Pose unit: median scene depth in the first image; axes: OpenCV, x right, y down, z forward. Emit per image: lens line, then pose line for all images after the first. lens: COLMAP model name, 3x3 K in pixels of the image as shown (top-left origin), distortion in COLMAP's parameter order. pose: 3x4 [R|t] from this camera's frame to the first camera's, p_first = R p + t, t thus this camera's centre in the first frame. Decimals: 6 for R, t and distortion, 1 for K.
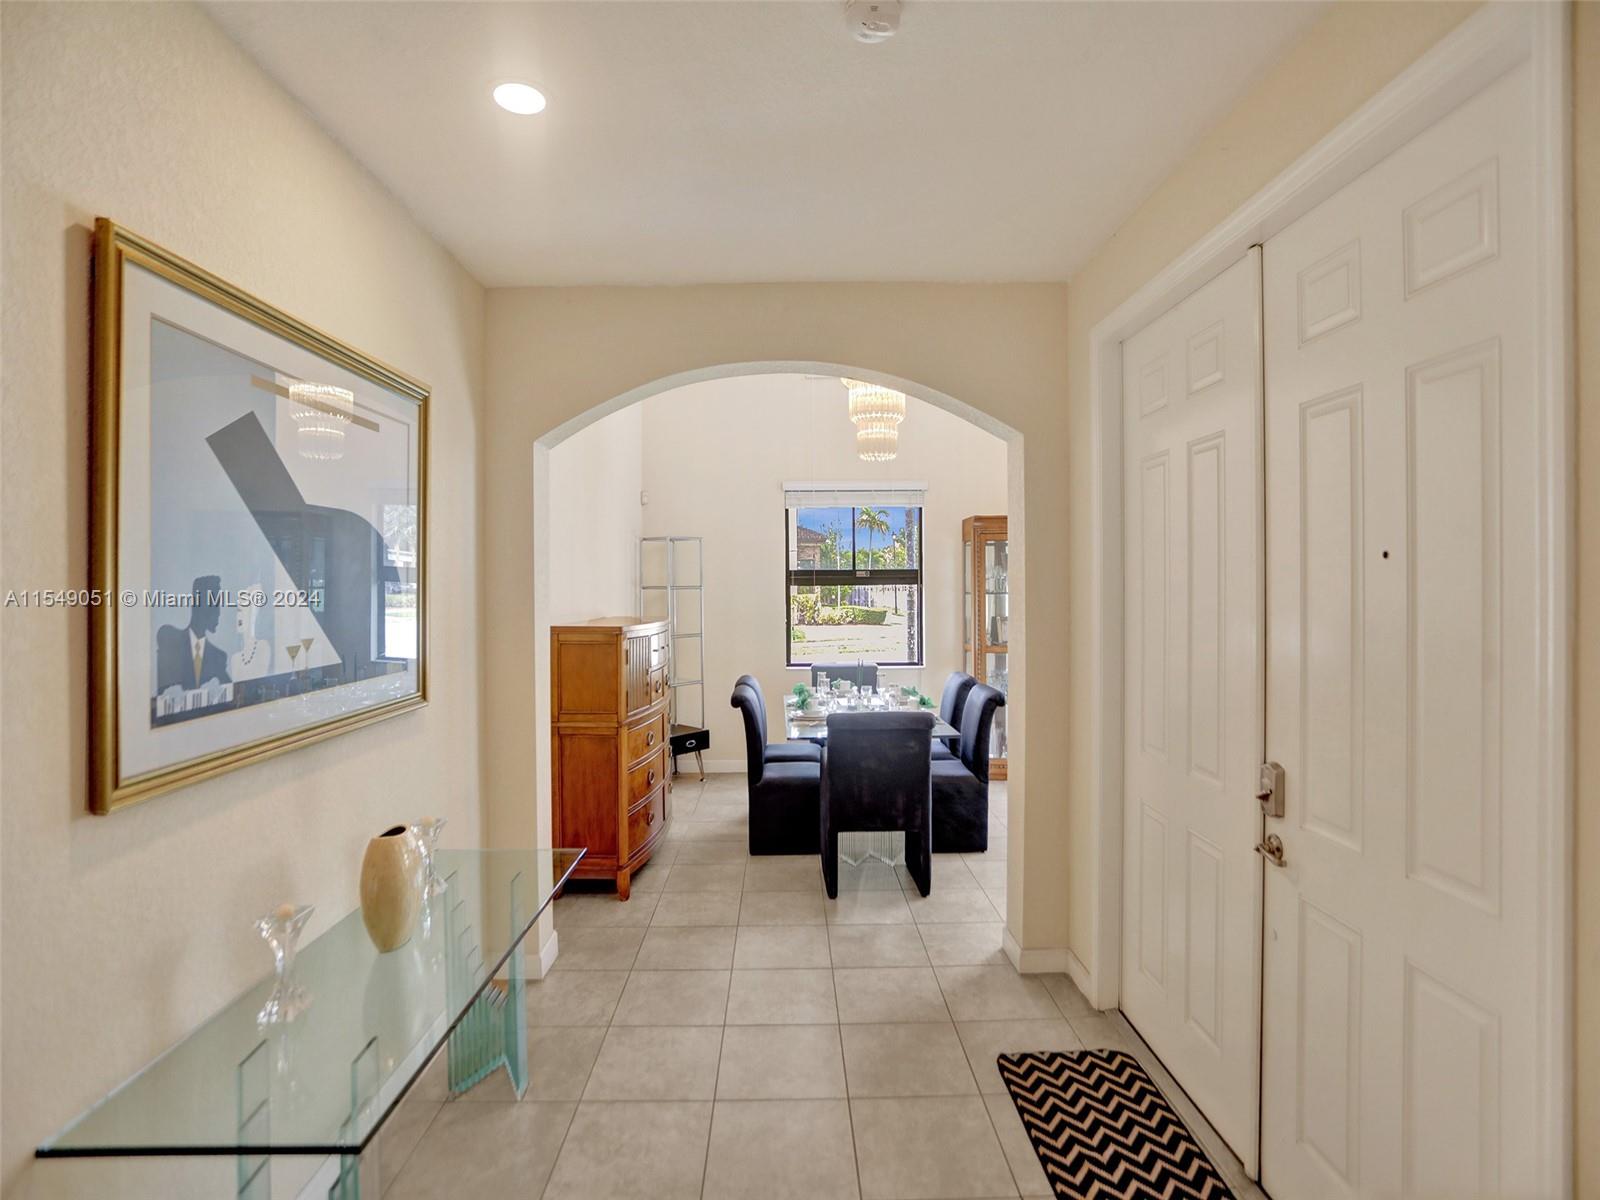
lens RADIAL K [[801.3, 0, 805.0], [0, 801.3, 593.8], [0, 0, 1]] dist [-0.065022, 0.025285]
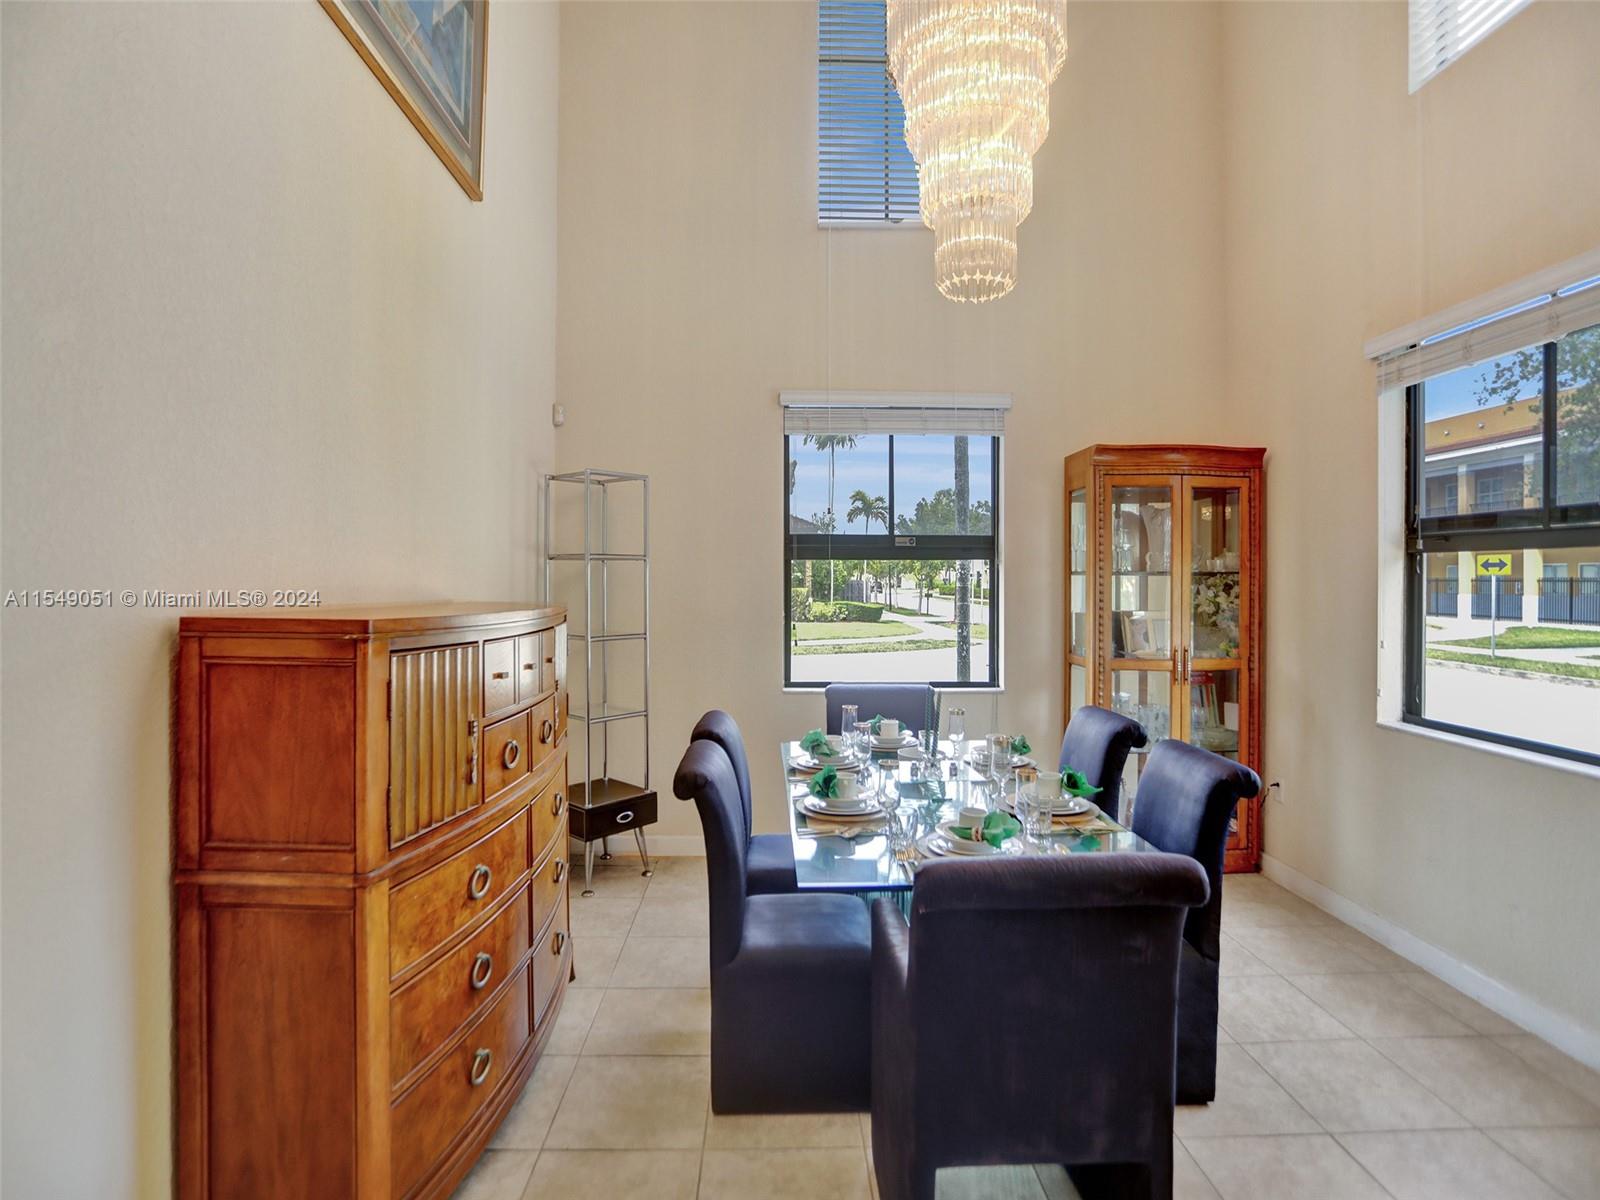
lens RADIAL K [[801.3, 0, 798.7], [0, 801.3, 588.4], [0, 0, 1]] dist [-0.065022, 0.025285]
pose [[0.999923, 0.009697, 0.007694, -0.020302], [-0.009679, 0.999950, -0.002443, 0.017114], [-0.007717, 0.002368, 0.999967, 0.436665]]
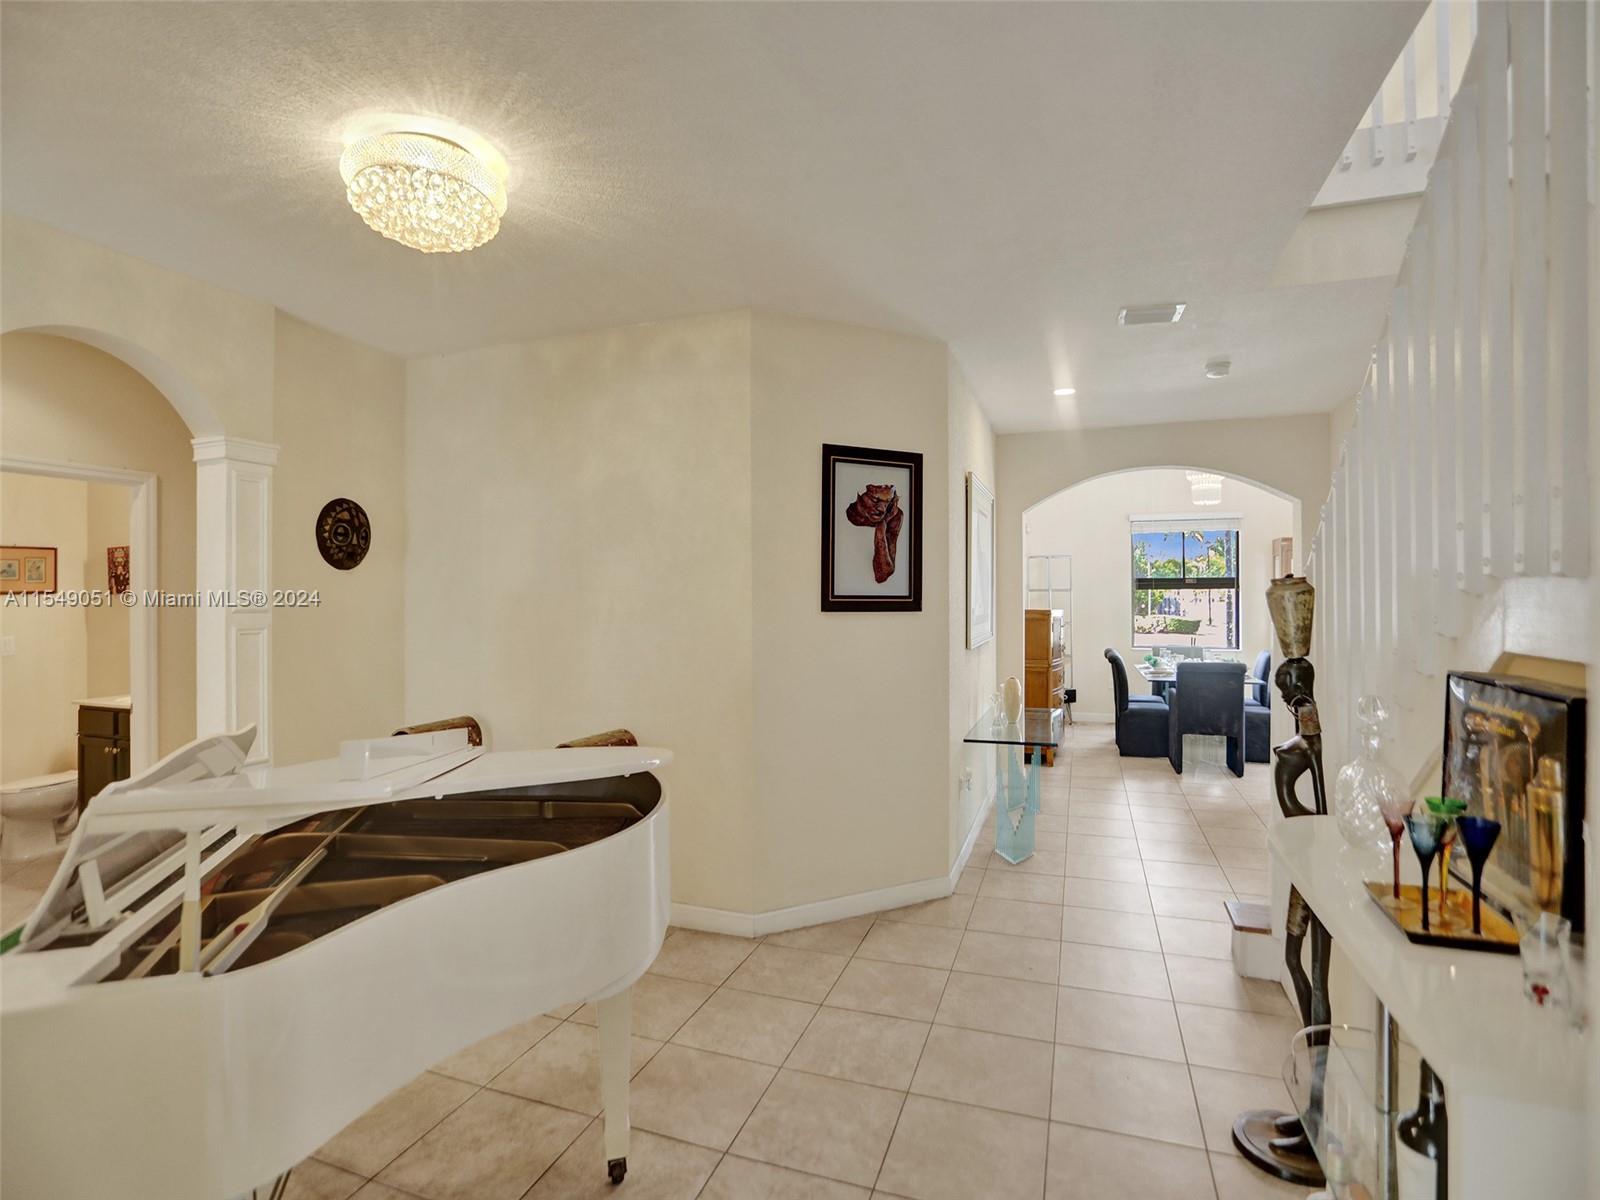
lens RADIAL K [[801.3, 0, 800.2], [0, 801.3, 597.7], [0, 0, 1]] dist [-0.065022, 0.025285]
pose [[0.934363, 0.001637, -0.356319, -0.083510], [-0.004736, 0.999958, -0.007826, 0.020918], [0.356291, 0.009000, 0.934332, -0.583387]]
